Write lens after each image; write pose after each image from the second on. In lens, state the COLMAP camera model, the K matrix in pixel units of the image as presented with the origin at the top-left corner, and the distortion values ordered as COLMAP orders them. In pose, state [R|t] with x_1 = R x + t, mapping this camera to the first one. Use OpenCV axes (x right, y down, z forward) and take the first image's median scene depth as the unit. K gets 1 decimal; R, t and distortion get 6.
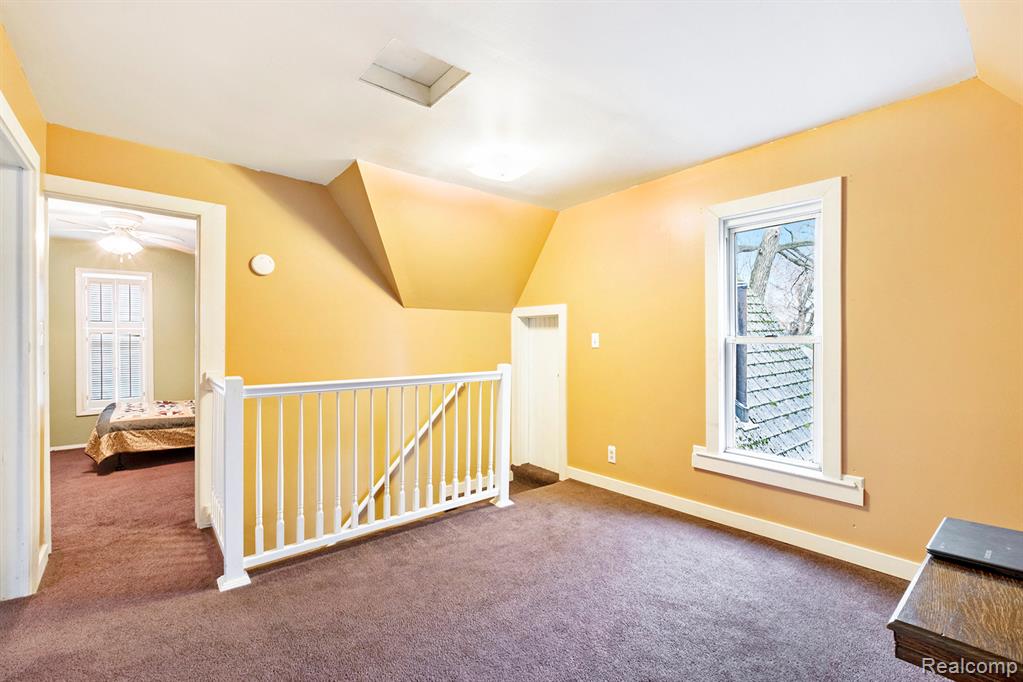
lens RADIAL K [[444.4, 0, 507.6], [0, 444.4, 349.4], [0, 0, 1]] dist [0.001892, -0.001166]
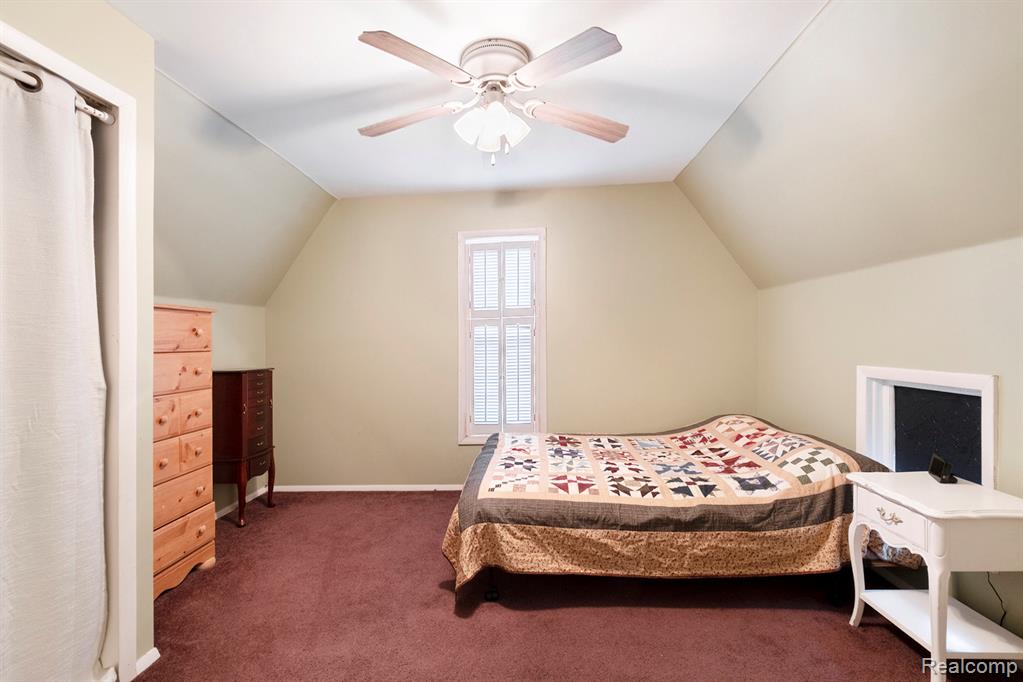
lens RADIAL K [[444.4, 0, 510.7], [0, 444.4, 340.6], [0, 0, 1]] dist [0.001892, -0.001166]
pose [[0.736389, 0.001772, -0.676556, -0.522679], [-0.002851, 0.999996, -0.000484, -0.011461], [0.676553, 0.002285, 0.736391, 0.648624]]
